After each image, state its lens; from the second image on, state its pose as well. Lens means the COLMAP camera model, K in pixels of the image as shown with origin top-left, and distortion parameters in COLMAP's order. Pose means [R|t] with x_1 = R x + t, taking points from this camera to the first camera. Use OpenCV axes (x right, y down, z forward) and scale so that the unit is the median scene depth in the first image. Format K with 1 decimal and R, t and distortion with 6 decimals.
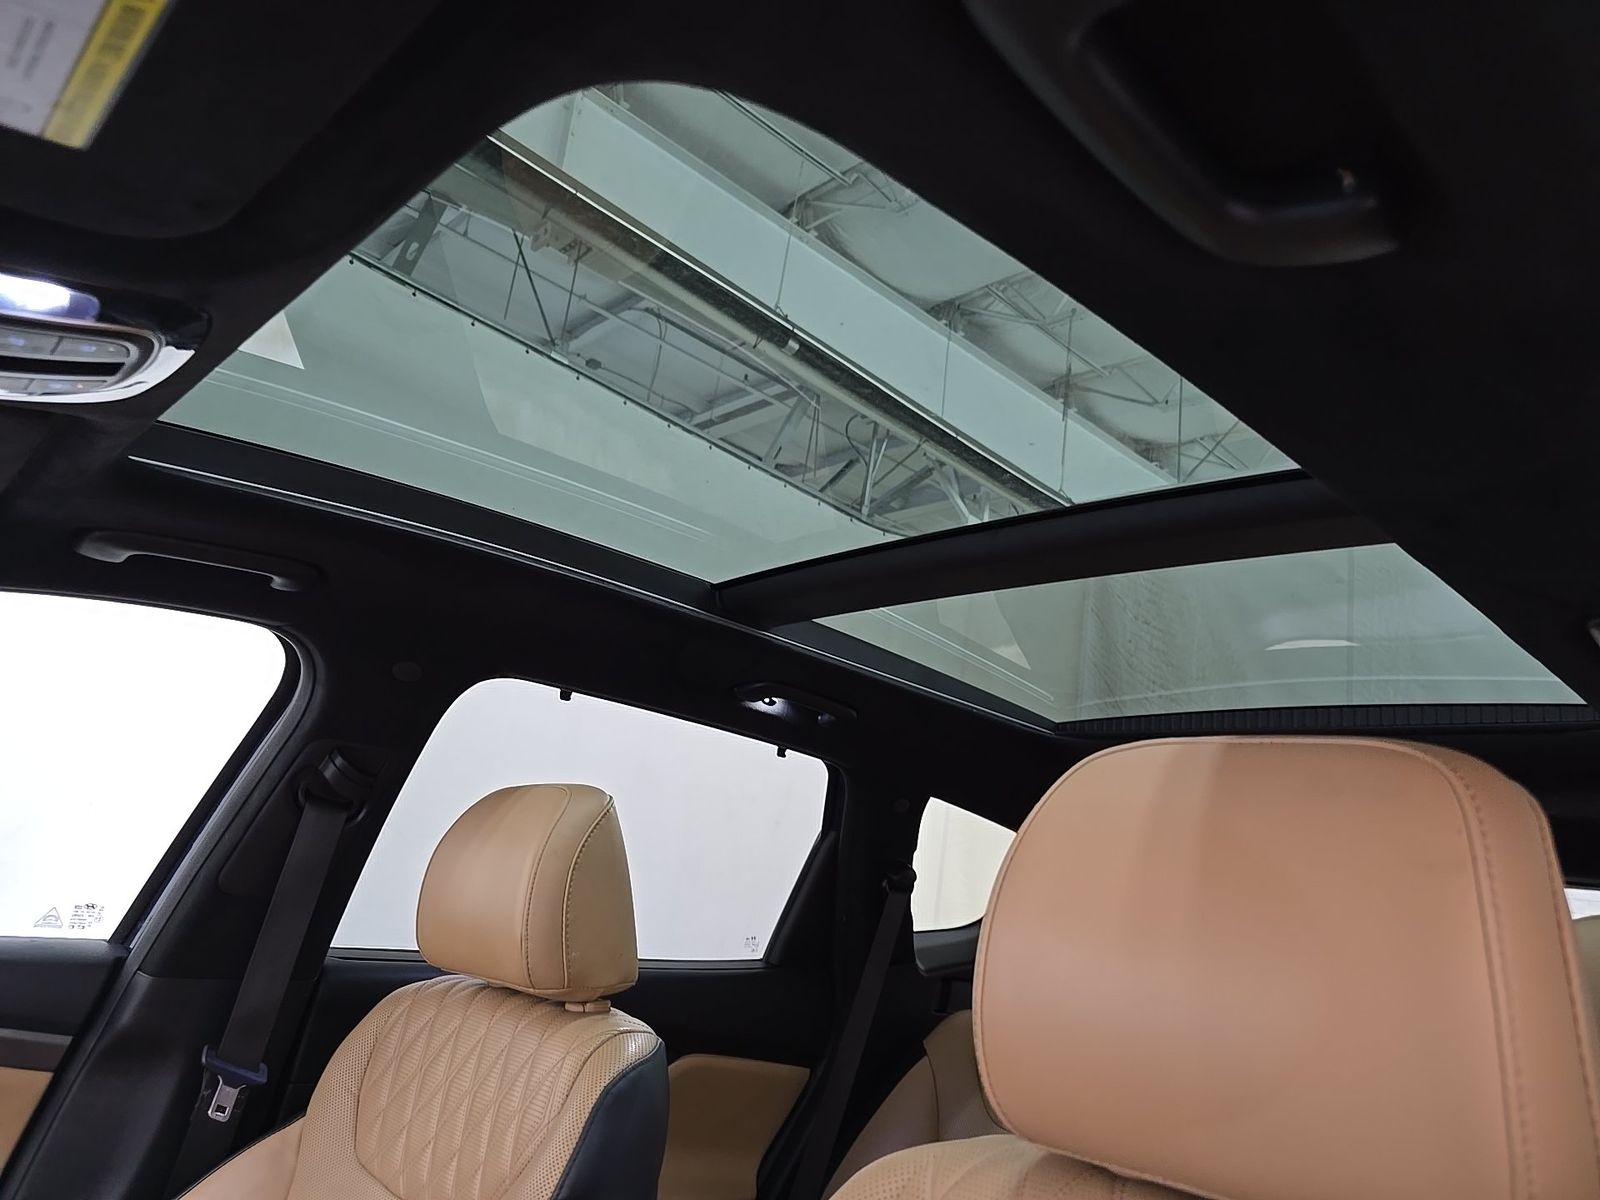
lens RADIAL K [[1101.2, 0, 804.4], [0, 1101.2, 586.5], [0, 0, 1]] dist [0.003959, -0.001142]
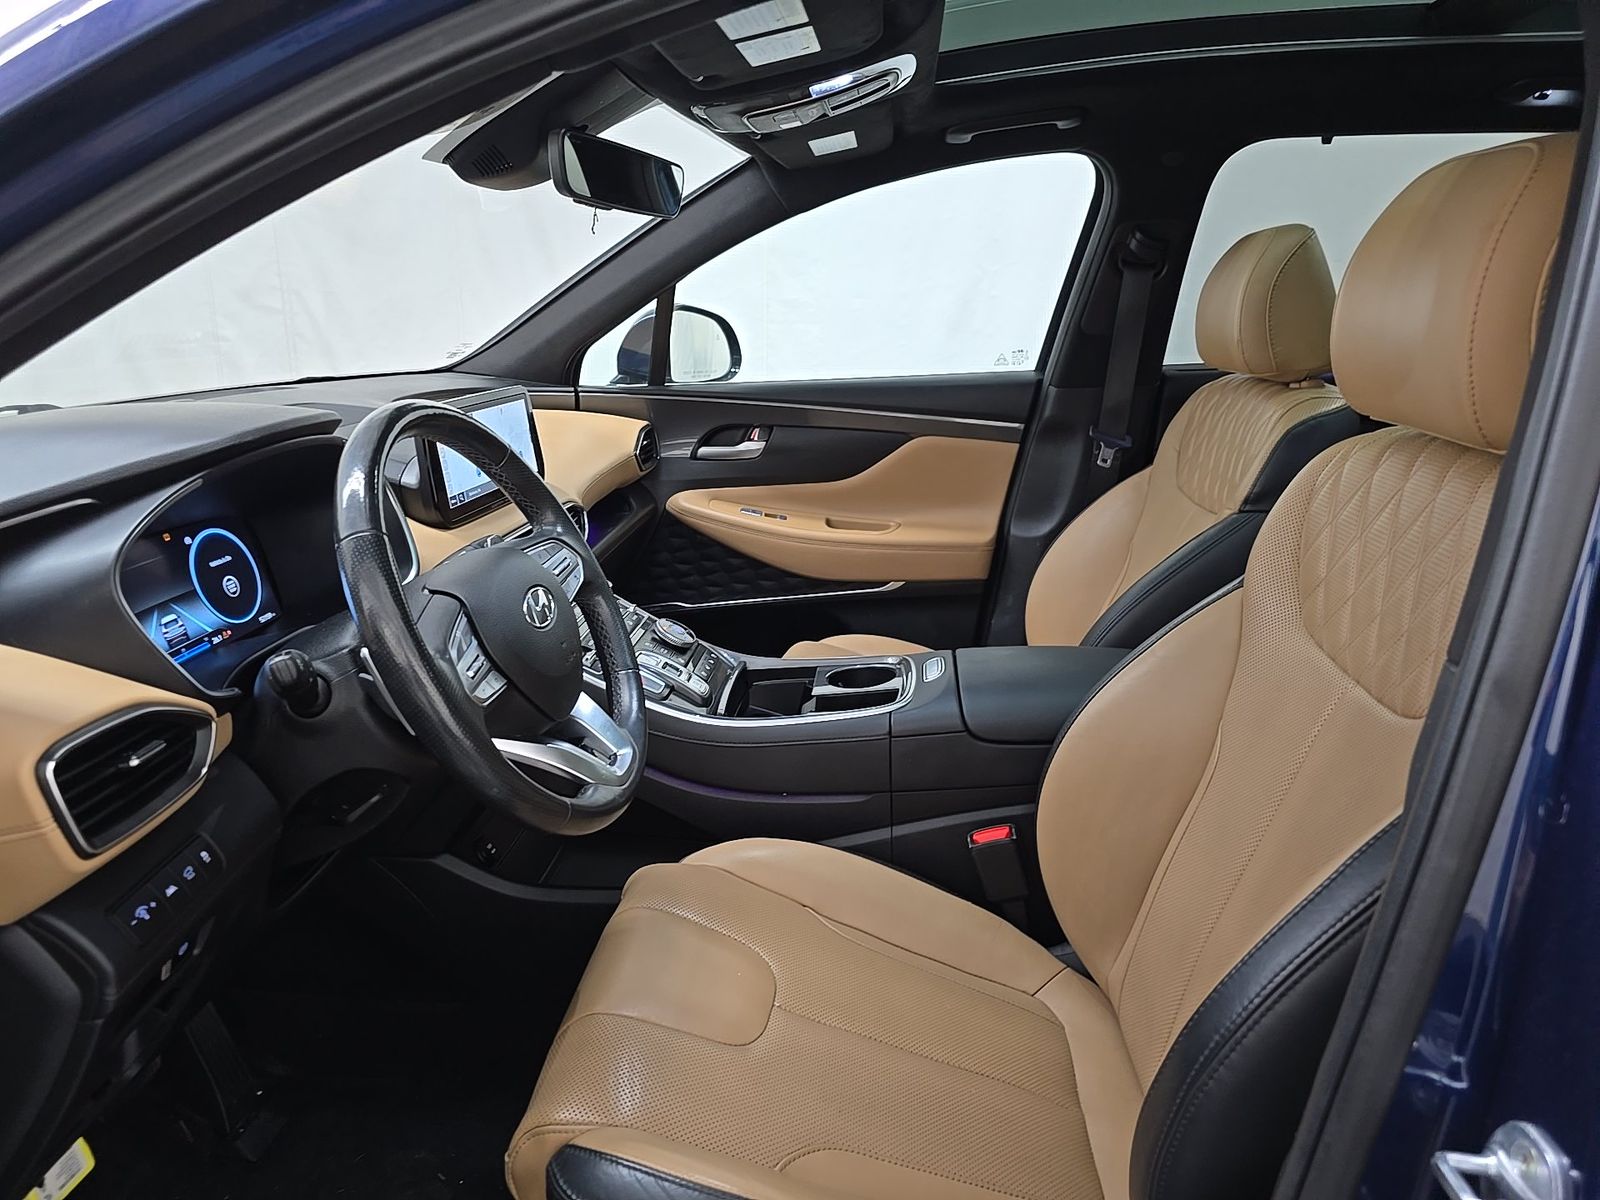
lens RADIAL K [[1096.1, 0, 797.7], [0, 1096.1, 591.8], [0, 0, 1]] dist [0.050577, -0.037082]
pose [[0.649828, 0.073301, -0.756538, 0.428721], [0.295936, 0.892398, 0.340659, -0.051072], [0.700103, -0.445257, 0.558213, -0.329917]]
